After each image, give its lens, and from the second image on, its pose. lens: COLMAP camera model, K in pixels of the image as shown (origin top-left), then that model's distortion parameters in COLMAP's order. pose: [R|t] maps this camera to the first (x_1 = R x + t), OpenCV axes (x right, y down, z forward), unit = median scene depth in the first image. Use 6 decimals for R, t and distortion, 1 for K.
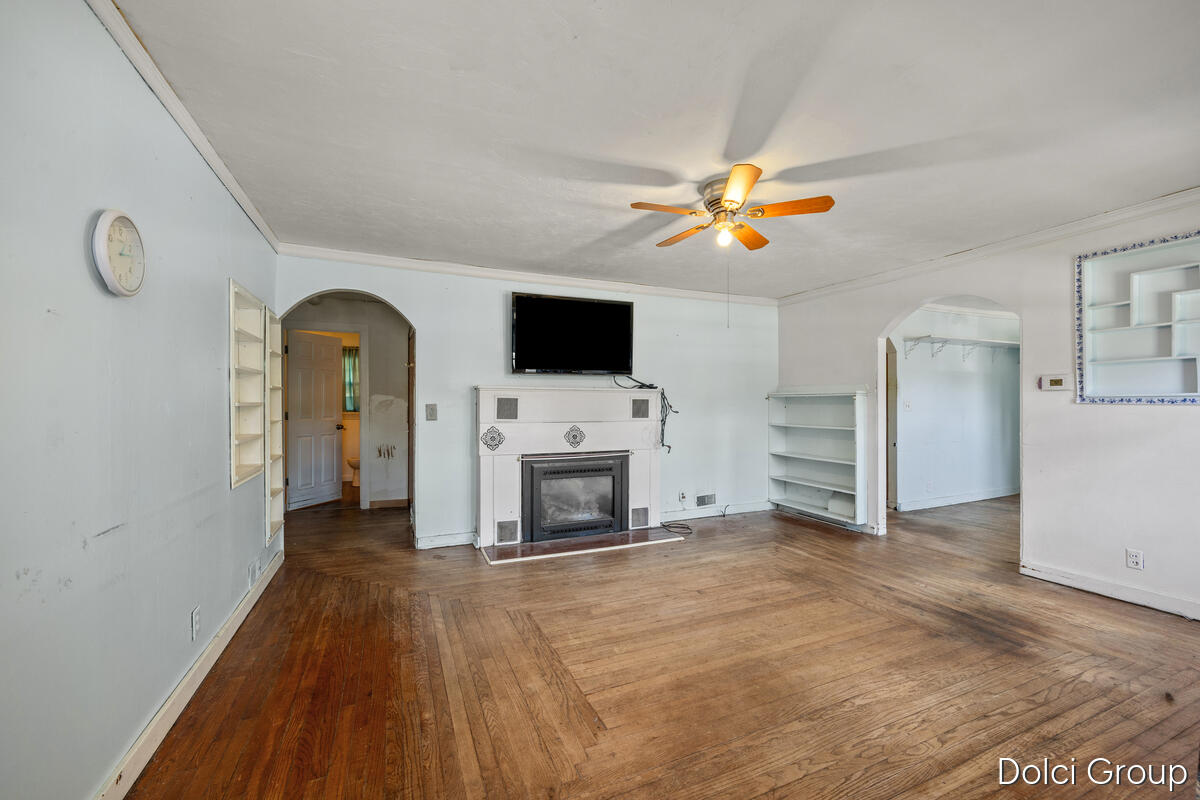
lens RADIAL K [[490.2, 0, 592.3], [0, 490.2, 407.6], [0, 0, 1]] dist [-0.009980, 0.001302]
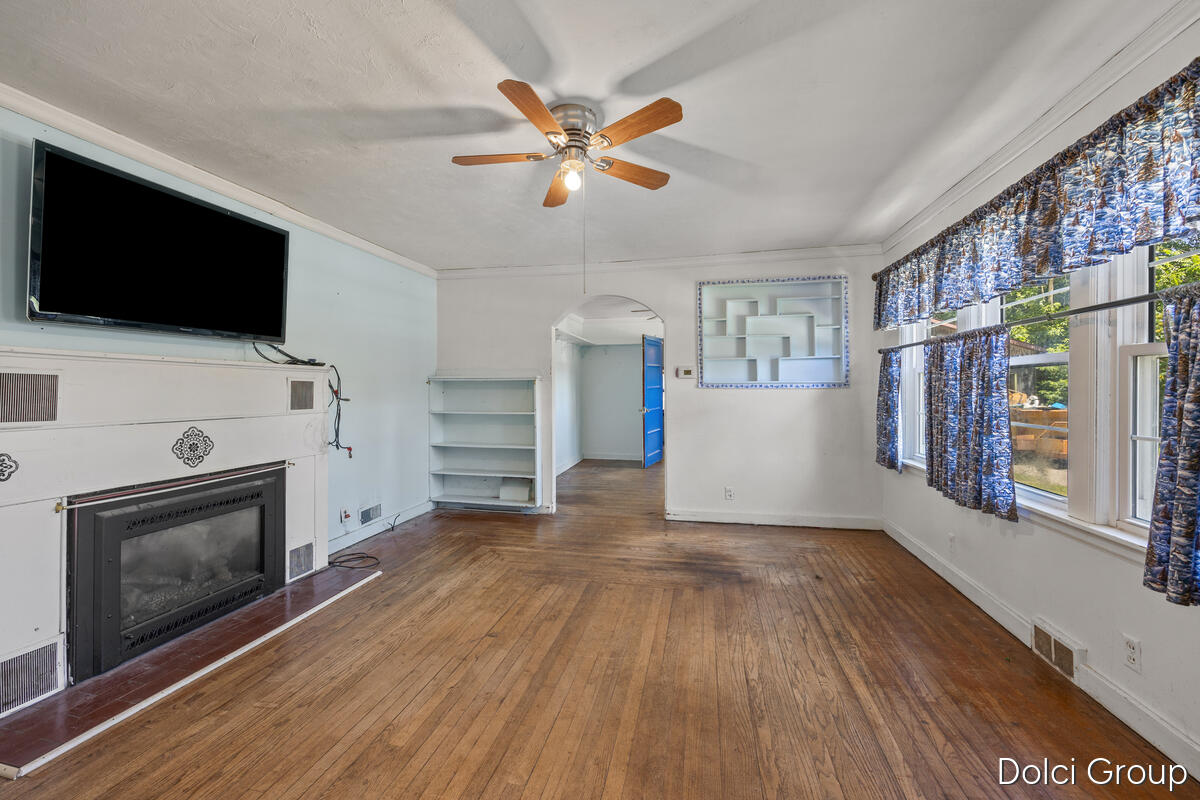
lens RADIAL K [[490.2, 0, 611.2], [0, 490.2, 388.7], [0, 0, 1]] dist [-0.009980, 0.001302]
pose [[0.570967, 0.001250, 0.820972, -0.272164], [0.007864, 0.999945, -0.006992, 0.001077], [-0.820935, 0.010448, 0.570926, 0.376479]]
